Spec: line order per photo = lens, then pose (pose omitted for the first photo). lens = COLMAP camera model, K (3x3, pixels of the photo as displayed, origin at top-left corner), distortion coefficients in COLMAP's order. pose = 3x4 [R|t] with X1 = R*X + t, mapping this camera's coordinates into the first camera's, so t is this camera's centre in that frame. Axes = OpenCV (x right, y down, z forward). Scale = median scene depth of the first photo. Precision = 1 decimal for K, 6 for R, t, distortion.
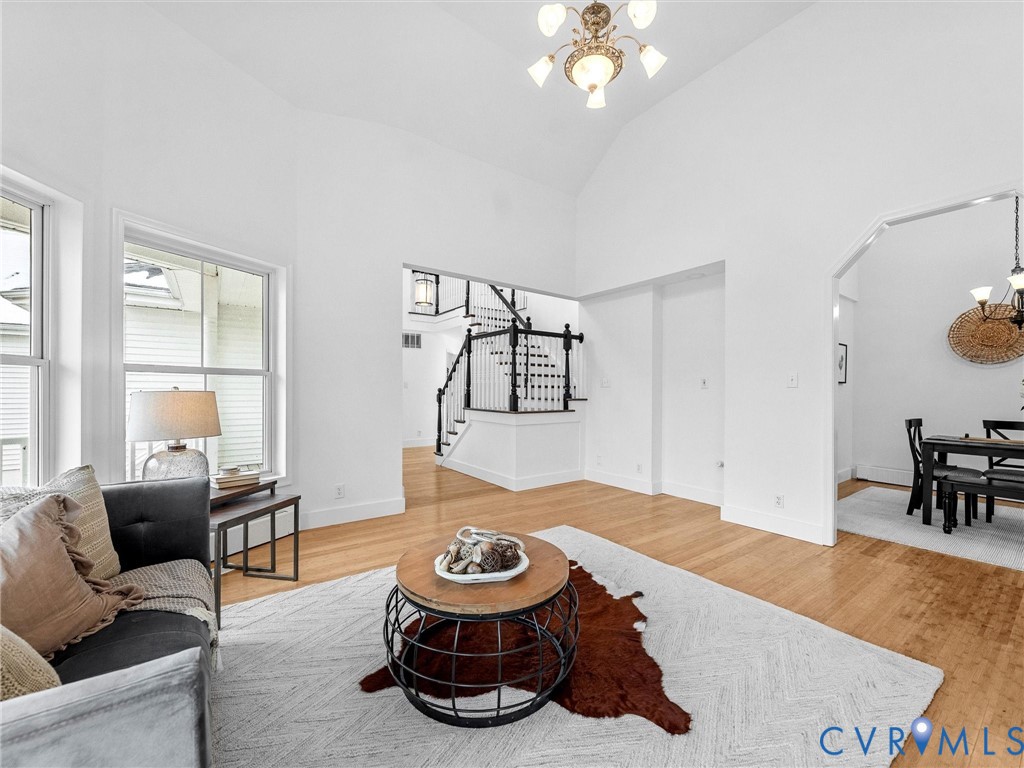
lens RADIAL K [[420.4, 0, 510.6], [0, 420.4, 390.5], [0, 0, 1]] dist [-0.000904, -0.000059]
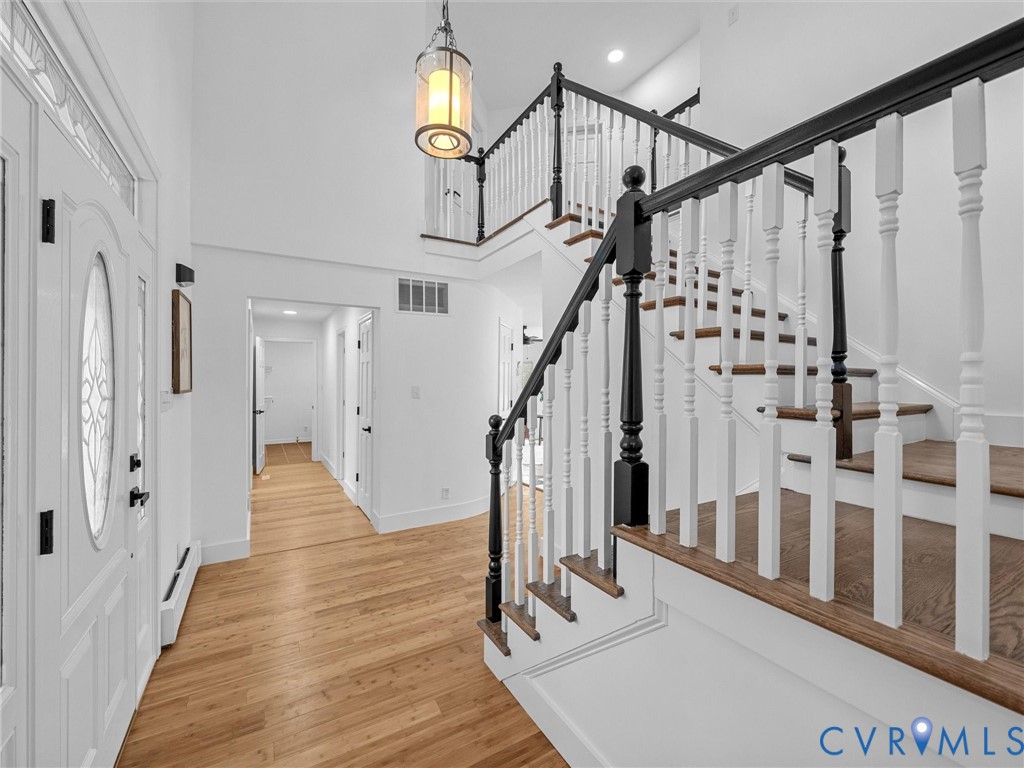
lens RADIAL K [[420.4, 0, 510.7], [0, 420.4, 379.2], [0, 0, 1]] dist [-0.000904, -0.000059]
pose [[0.995657, -0.007941, -0.092759, -0.127369], [0.007770, 0.999967, -0.002199, -0.031635], [0.092773, 0.001469, 0.995686, 0.684945]]
